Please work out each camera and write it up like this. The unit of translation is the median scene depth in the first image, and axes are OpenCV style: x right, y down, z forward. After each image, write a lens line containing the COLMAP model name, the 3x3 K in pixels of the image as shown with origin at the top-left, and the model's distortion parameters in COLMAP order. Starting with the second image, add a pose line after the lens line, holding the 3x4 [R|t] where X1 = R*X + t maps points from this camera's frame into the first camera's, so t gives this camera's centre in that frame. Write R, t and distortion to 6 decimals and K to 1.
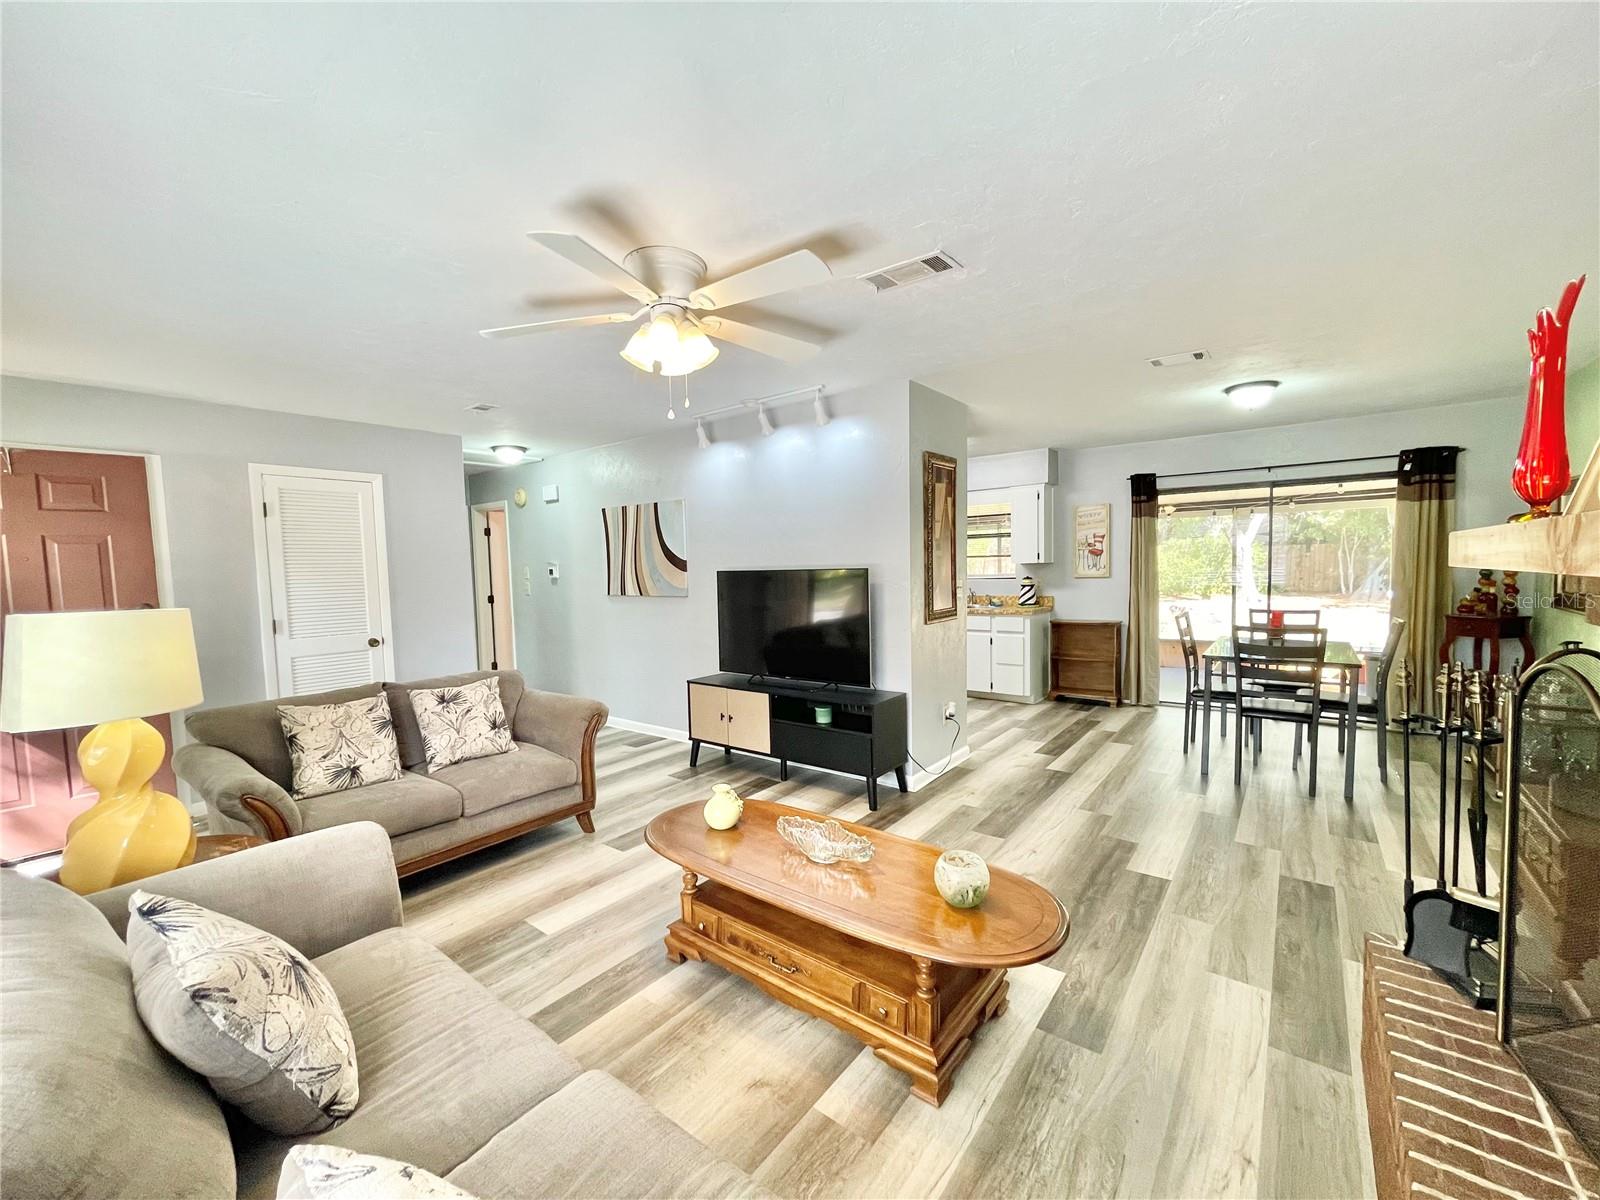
lens RADIAL K [[645.2, 0, 796.9], [0, 645.2, 607.8], [0, 0, 1]] dist [-0.001690, 0.000449]
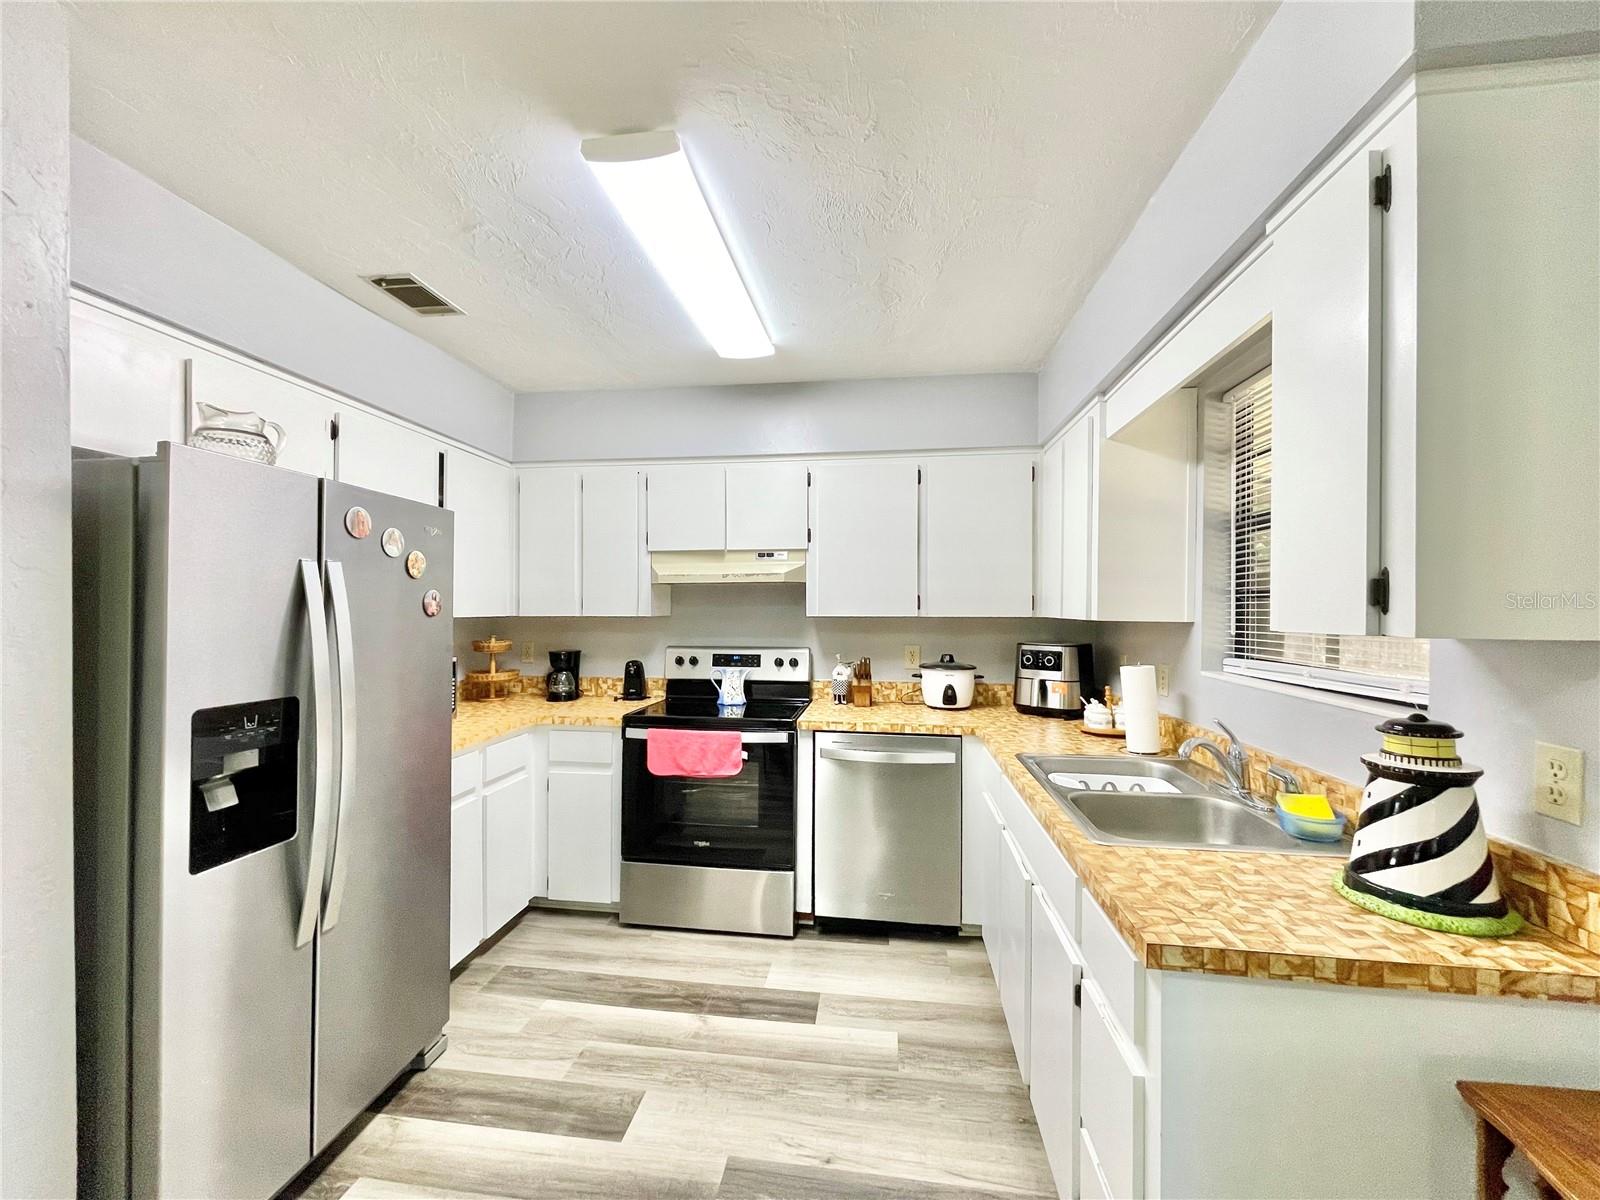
lens RADIAL K [[645.2, 0, 796.9], [0, 645.2, 607.8], [0, 0, 1]] dist [-0.001690, 0.000449]
pose [[0.503692, 0.027851, -0.863434, 0.555491], [-0.072521, 0.997315, -0.010136, -0.083554], [0.860834, 0.067722, 0.504359, 1.036916]]
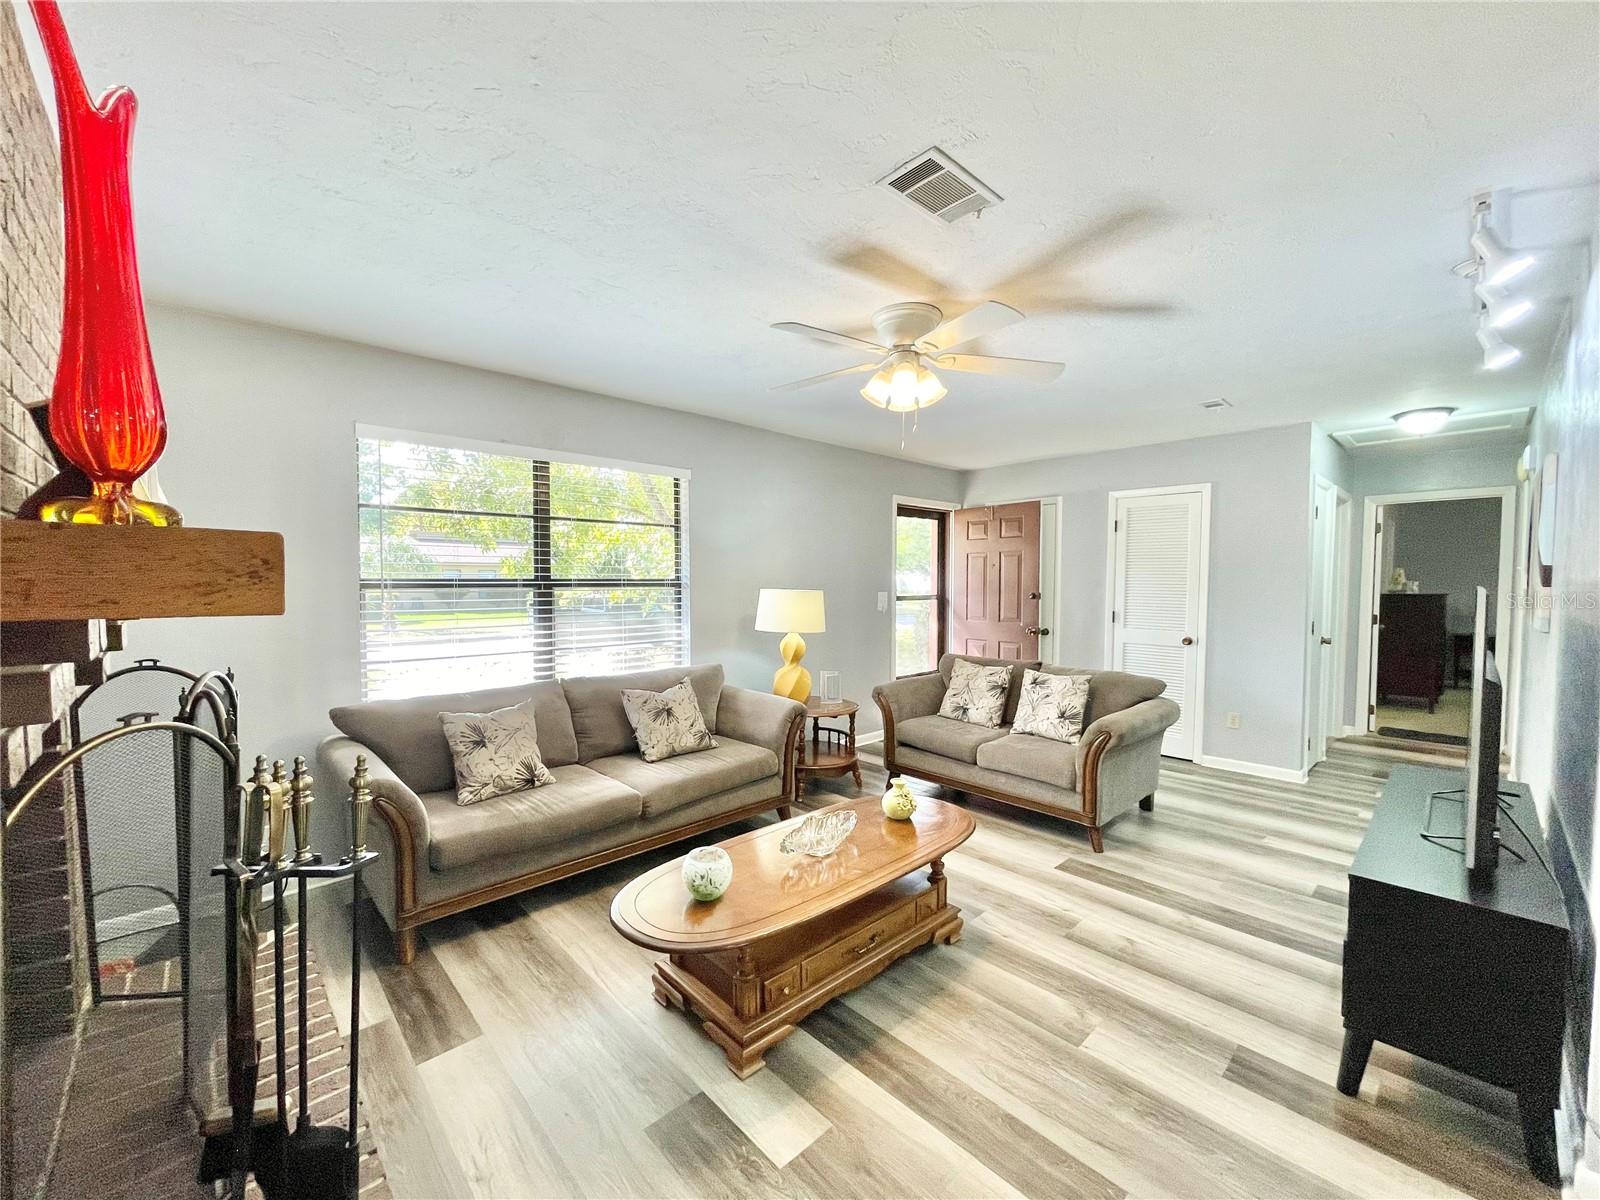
lens RADIAL K [[645.2, 0, 796.9], [0, 645.2, 607.8], [0, 0, 1]] dist [-0.001690, 0.000449]
pose [[-0.152004, 0.068894, -0.985976, 0.463722], [-0.065576, 0.994667, 0.079611, -0.041363], [0.986202, 0.076757, -0.146675, 0.468543]]
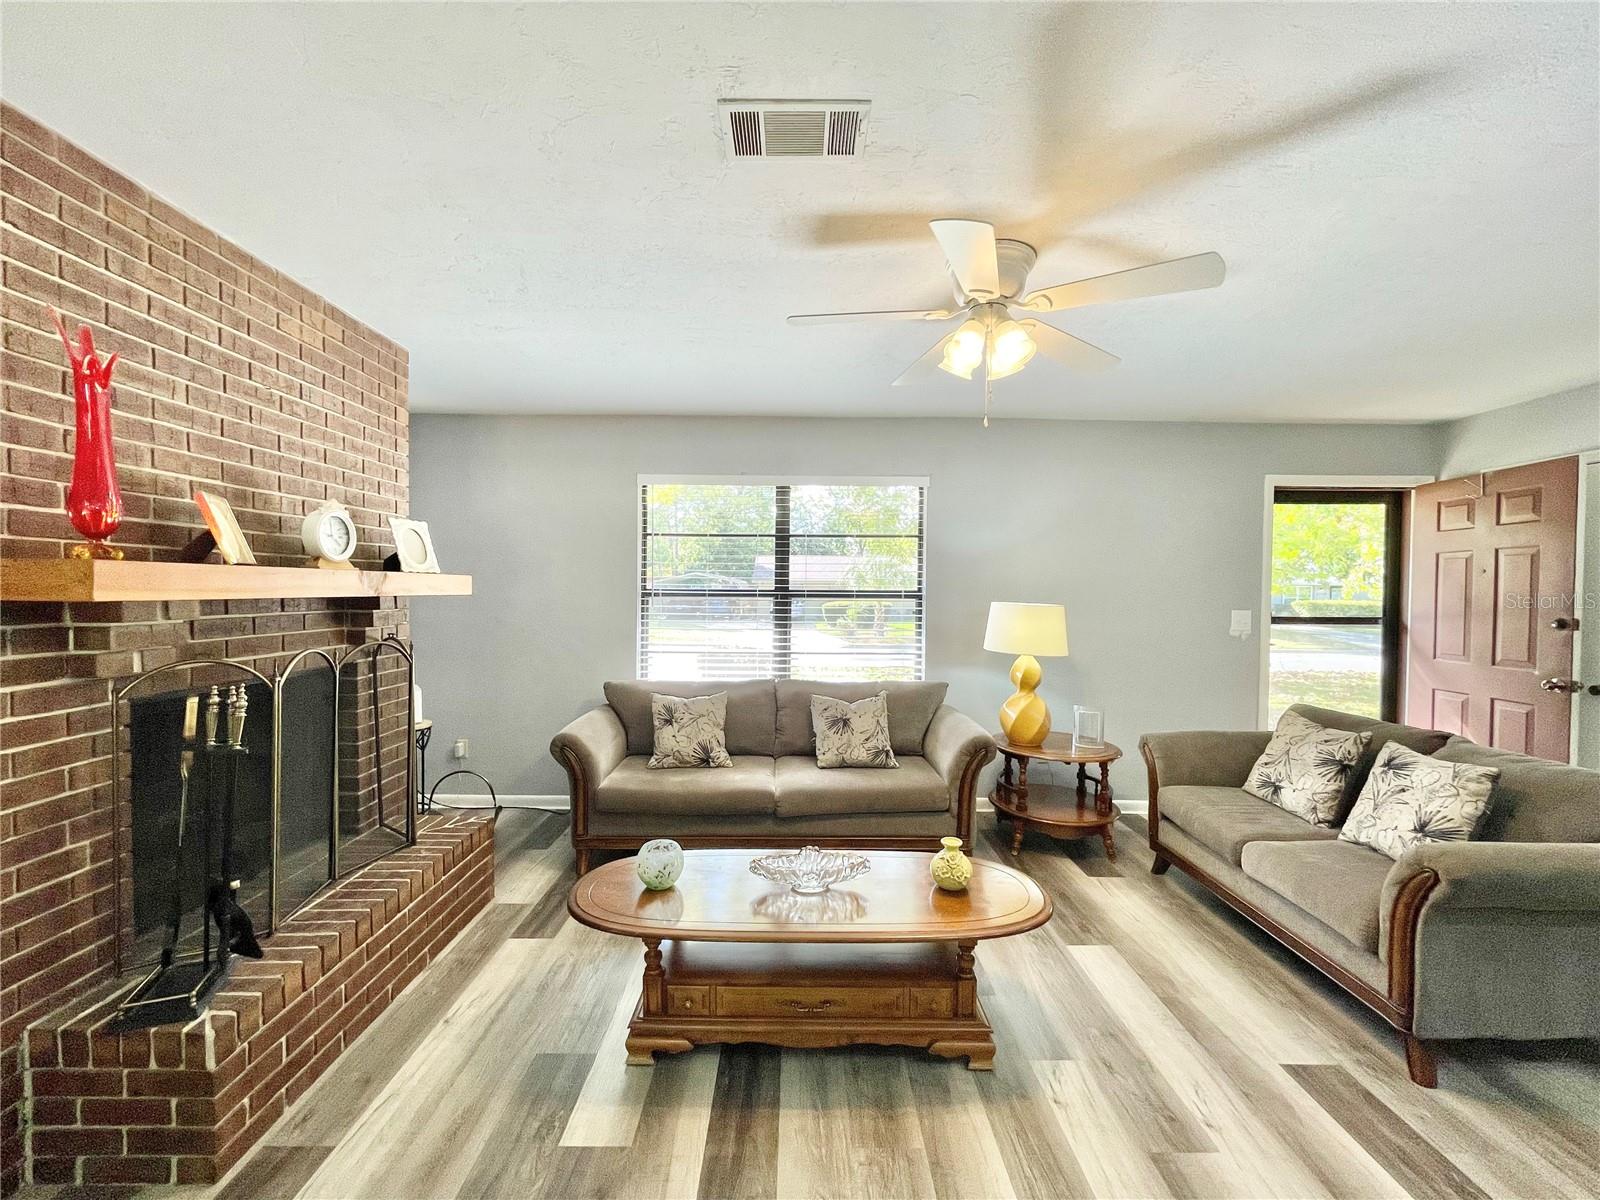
lens RADIAL K [[644.9, 0, 796.9], [0, 644.9, 606.3], [0, 0, 1]] dist [0.002944, -0.002952]
pose [[-0.785369, 0.034768, -0.618050, 0.277421], [-0.029445, 0.995193, 0.093399, -0.053787], [0.618327, 0.091551, -0.780571, 0.738018]]
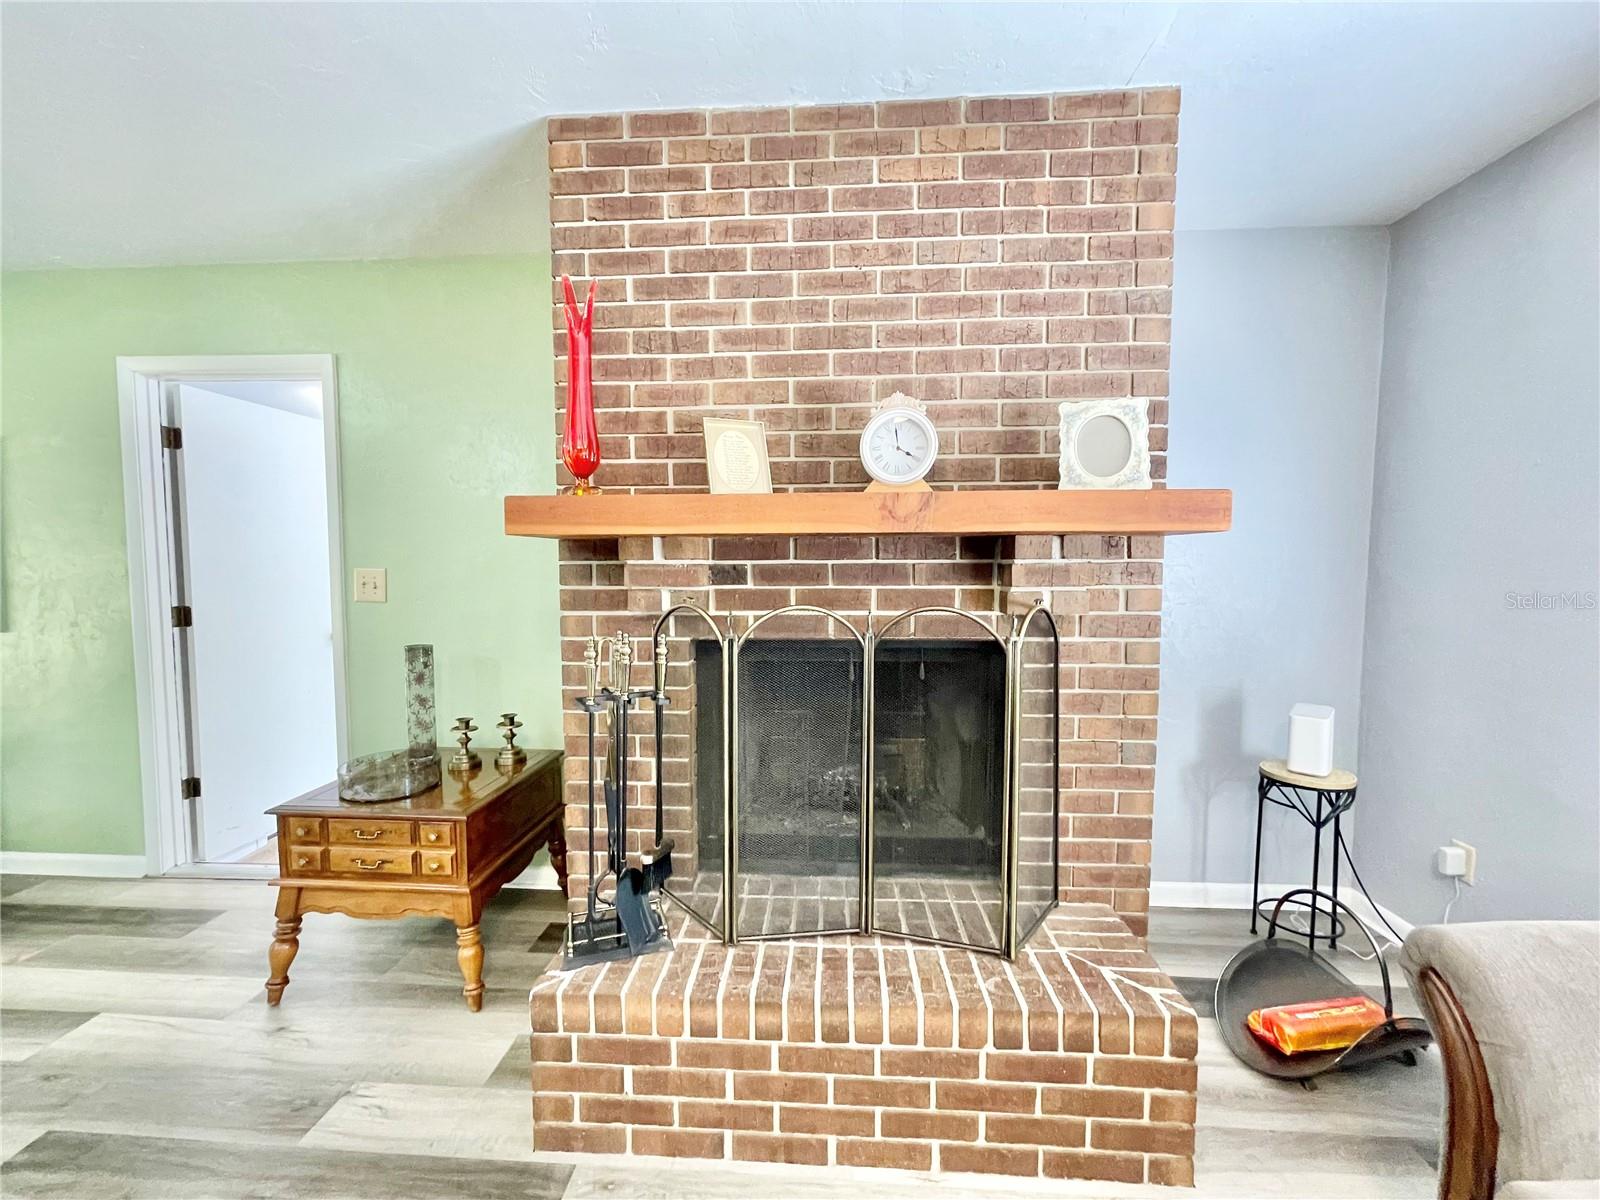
lens RADIAL K [[647.5, 0, 796.9], [0, 647.5, 605.2], [0, 0, 1]] dist [-0.001398, -0.000239]
pose [[-0.565655, -0.025416, 0.824250, 0.020099], [0.071034, 0.994308, 0.079408, -0.003478], [-0.821577, 0.103467, -0.560630, 0.401686]]
